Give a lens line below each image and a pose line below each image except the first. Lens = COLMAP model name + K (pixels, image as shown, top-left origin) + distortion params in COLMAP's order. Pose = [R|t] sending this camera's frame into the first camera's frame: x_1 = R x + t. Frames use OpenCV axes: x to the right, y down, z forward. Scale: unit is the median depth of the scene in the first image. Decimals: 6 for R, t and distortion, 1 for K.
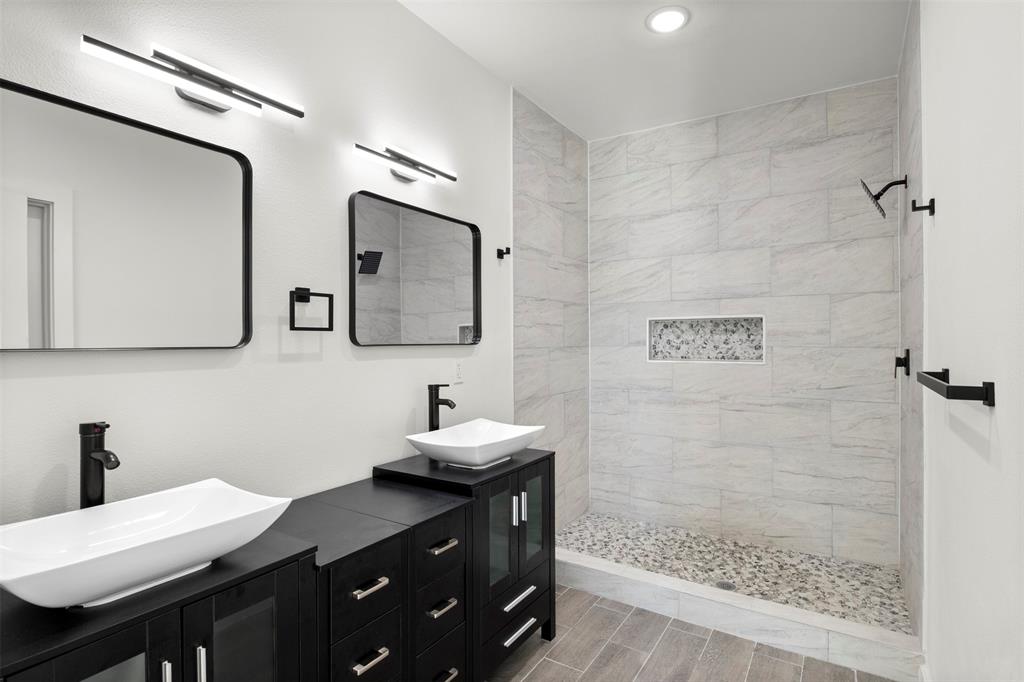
lens RADIAL K [[517.3, 0, 517.2], [0, 517.3, 340.0], [0, 0, 1]] dist [-0.007107, -0.000302]
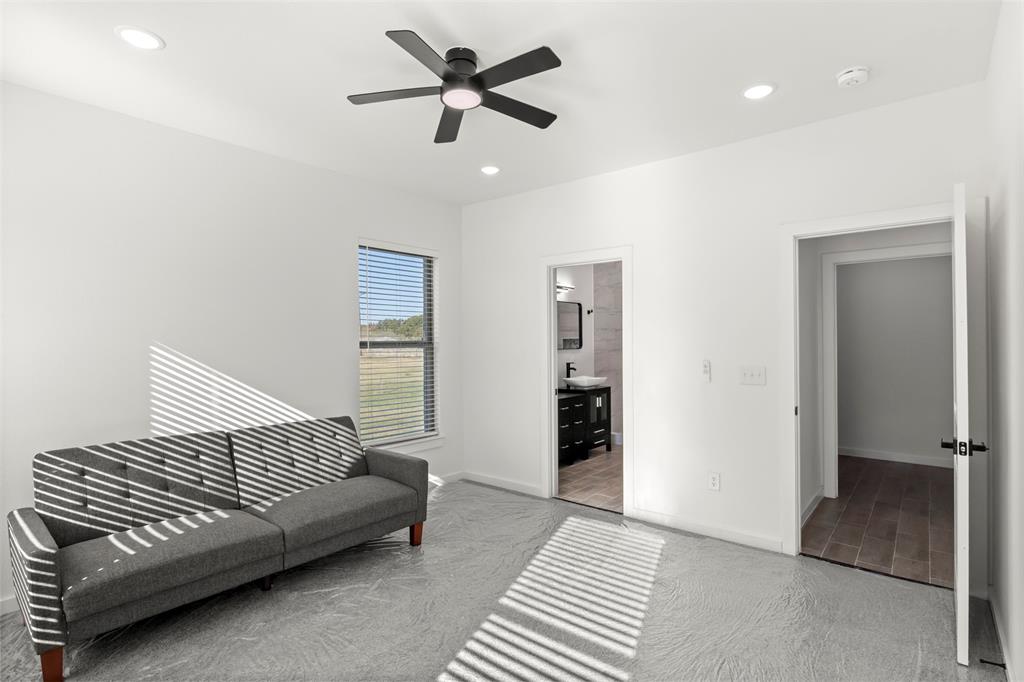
lens RADIAL K [[509.3, 0, 518.1], [0, 509.3, 342.9], [0, 0, 1]] dist [-0.008822, 0.000607]
pose [[0.993341, -0.004573, -0.115116, -0.104731], [0.004292, 0.999987, -0.002685, -0.015481], [0.115127, 0.002173, 0.993348, -1.737299]]
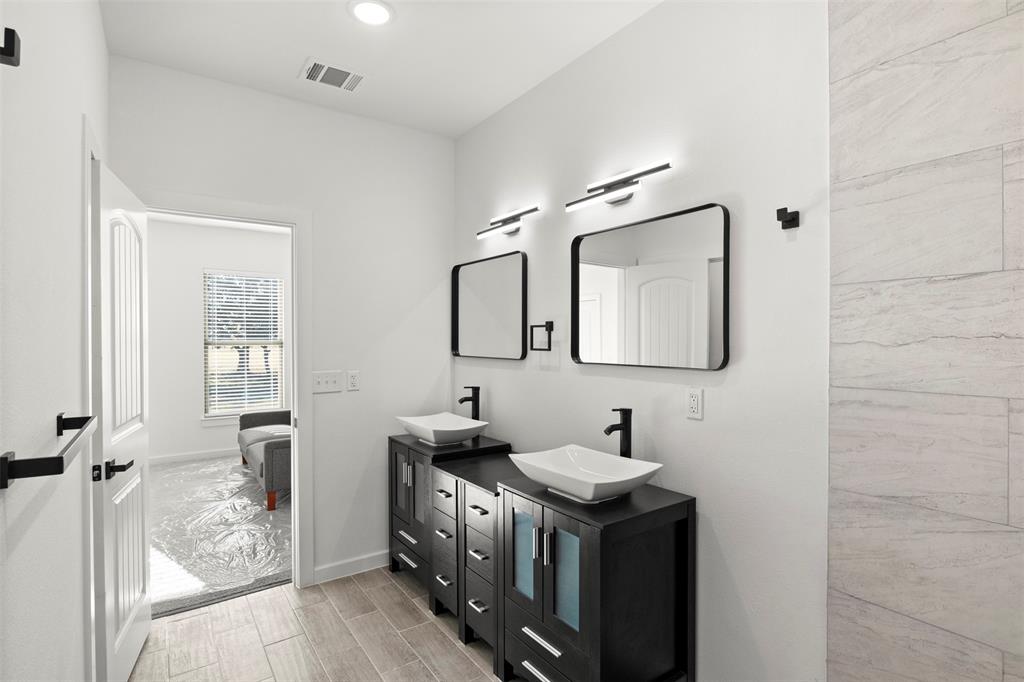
lens RADIAL K [[509.3, 0, 518.1], [0, 509.3, 342.9], [0, 0, 1]] dist [-0.008822, 0.000607]
pose [[-0.376837, 0.010215, -0.926223, 0.726484], [0.002525, 0.999947, 0.010001, -0.040948], [0.926276, 0.001430, -0.376843, 1.101978]]
